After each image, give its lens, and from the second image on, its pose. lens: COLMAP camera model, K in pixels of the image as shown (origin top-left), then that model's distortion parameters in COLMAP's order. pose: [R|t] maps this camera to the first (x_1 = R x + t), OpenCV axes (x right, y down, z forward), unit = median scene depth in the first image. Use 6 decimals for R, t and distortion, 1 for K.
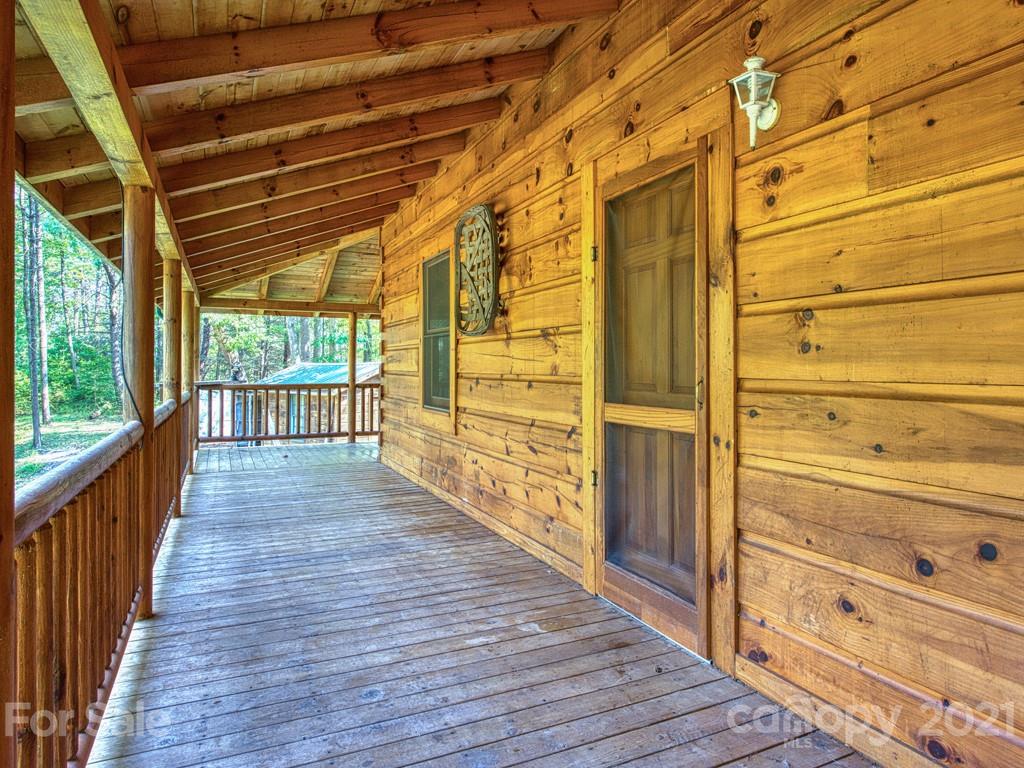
lens RADIAL K [[623.9, 0, 512.0], [0, 623.9, 384.0], [0, 0, 1]] dist [0.003126, 0.000320]
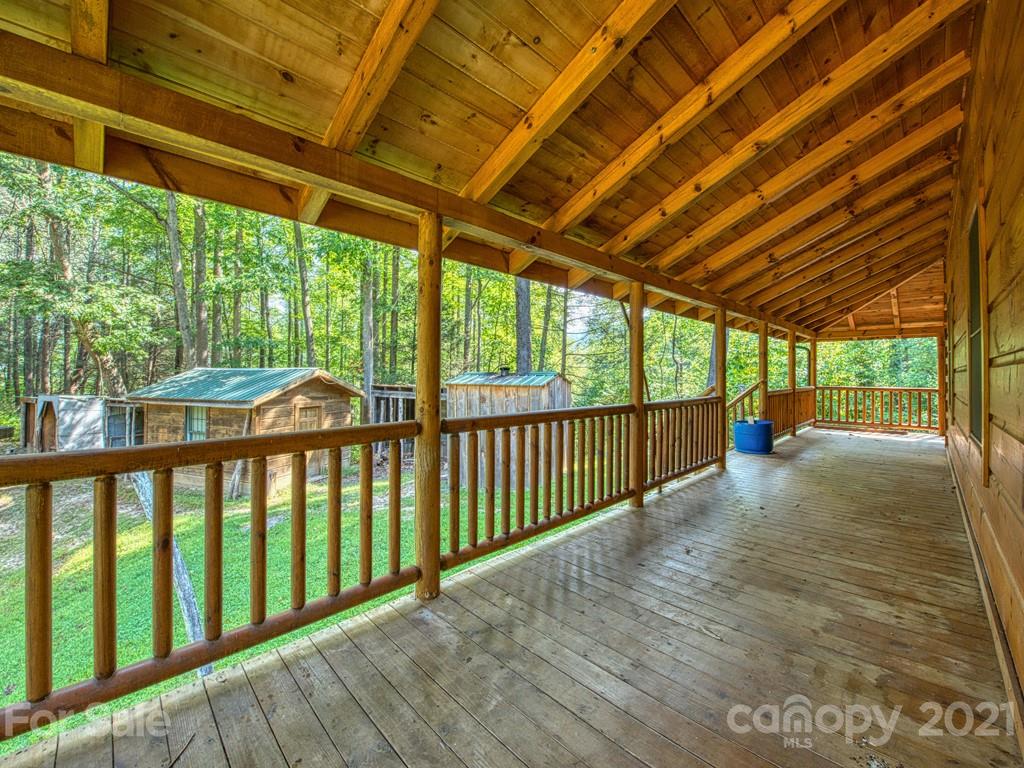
lens RADIAL K [[415.1, 0, 512.0], [0, 415.1, 384.0], [0, 0, 1]] dist [-0.002711, -0.000282]
pose [[0.944954, 0.001954, 0.327196, -0.108743], [-0.000135, 0.999984, -0.005583, -0.007424], [-0.327202, 0.005231, 0.944940, 0.291016]]
